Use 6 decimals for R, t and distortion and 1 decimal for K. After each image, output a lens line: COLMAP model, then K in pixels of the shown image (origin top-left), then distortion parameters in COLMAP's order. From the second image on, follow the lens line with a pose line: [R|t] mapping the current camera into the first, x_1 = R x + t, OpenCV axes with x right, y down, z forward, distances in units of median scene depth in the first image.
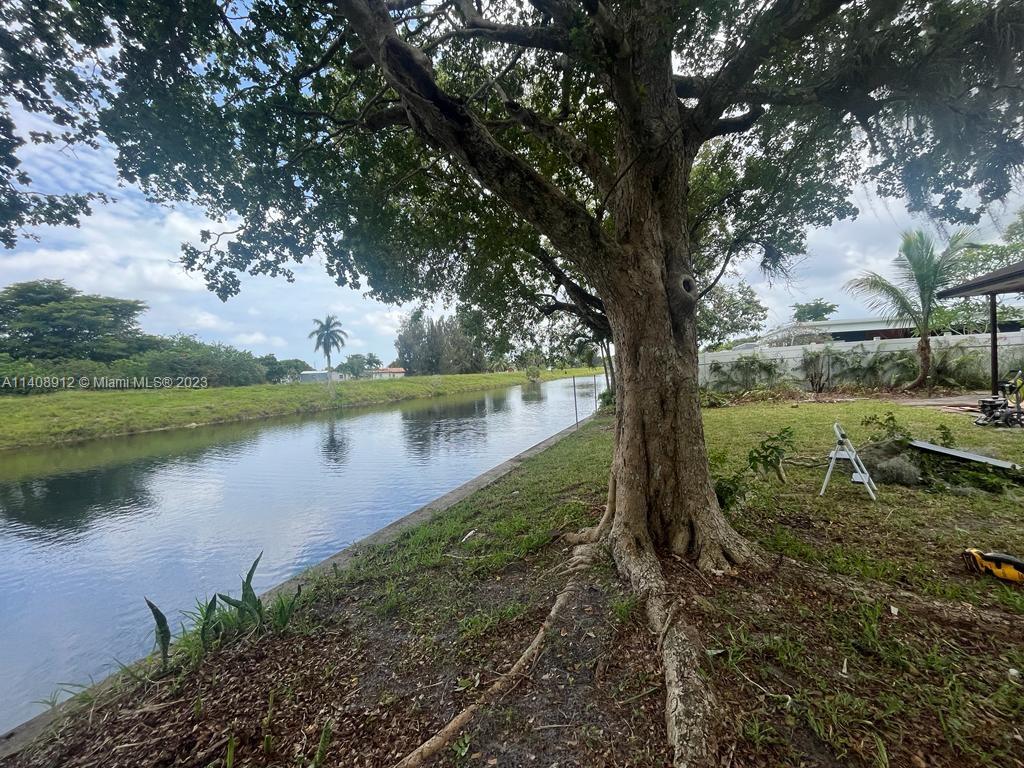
lens RADIAL K [[409.2, 0, 512.7], [0, 409.2, 385.3], [0, 0, 1]] dist [-0.007797, 0.000616]
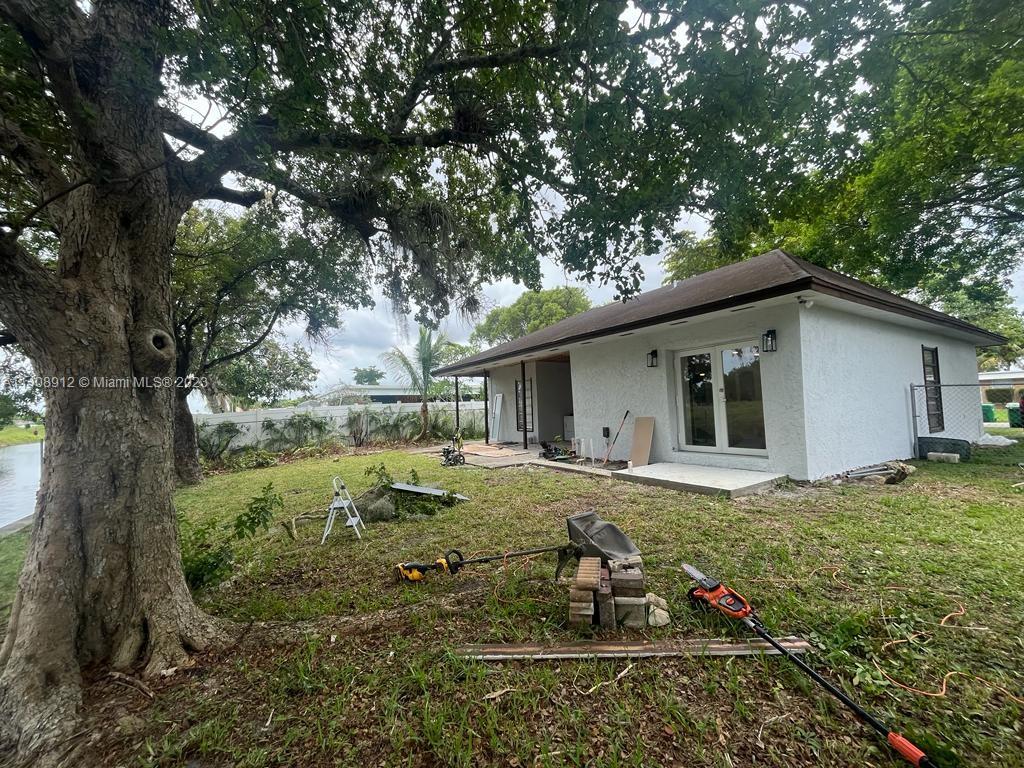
lens RADIAL K [[409.2, 0, 508.7], [0, 409.2, 384.8], [0, 0, 1]] dist [-0.007797, 0.000616]
pose [[0.574841, 0.075209, 0.814801, 0.048267], [0.037121, 0.992345, -0.117786, -0.005587], [-0.817422, 0.097955, 0.567649, -0.040787]]
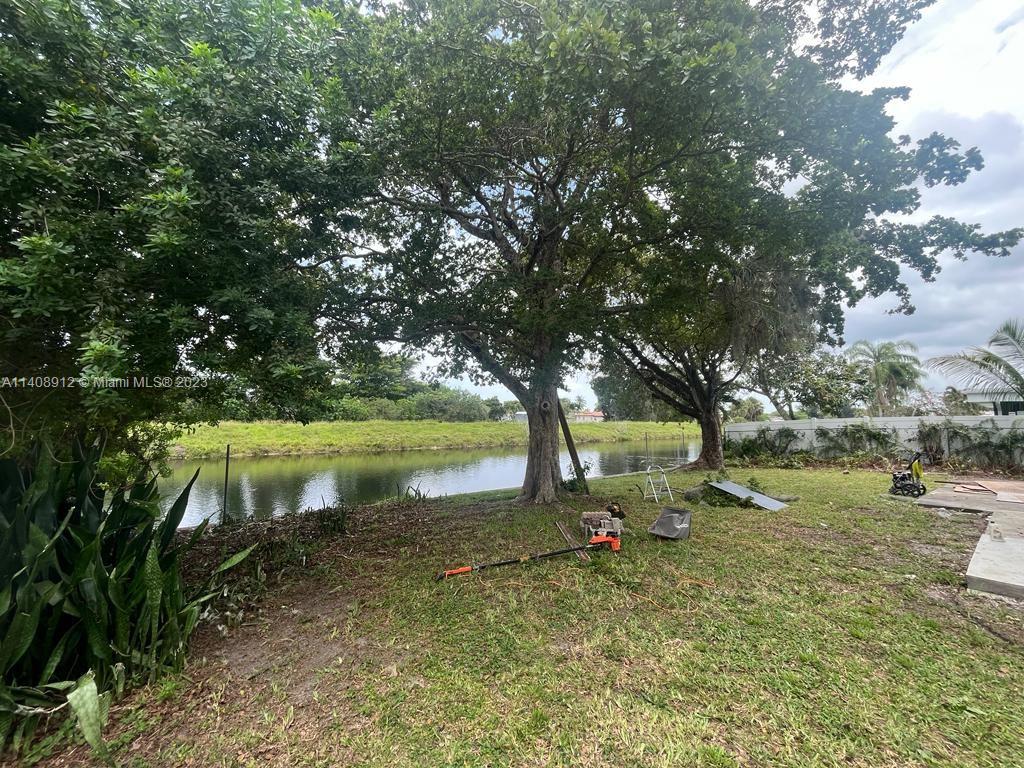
lens RADIAL K [[409.2, 0, 511.7], [0, 409.2, 384.5], [0, 0, 1]] dist [-0.007797, 0.000616]
pose [[0.874041, 0.011446, -0.485718, 0.510076], [-0.063804, 0.993768, -0.091396, -0.035563], [0.481645, 0.110875, 0.869324, -0.518774]]
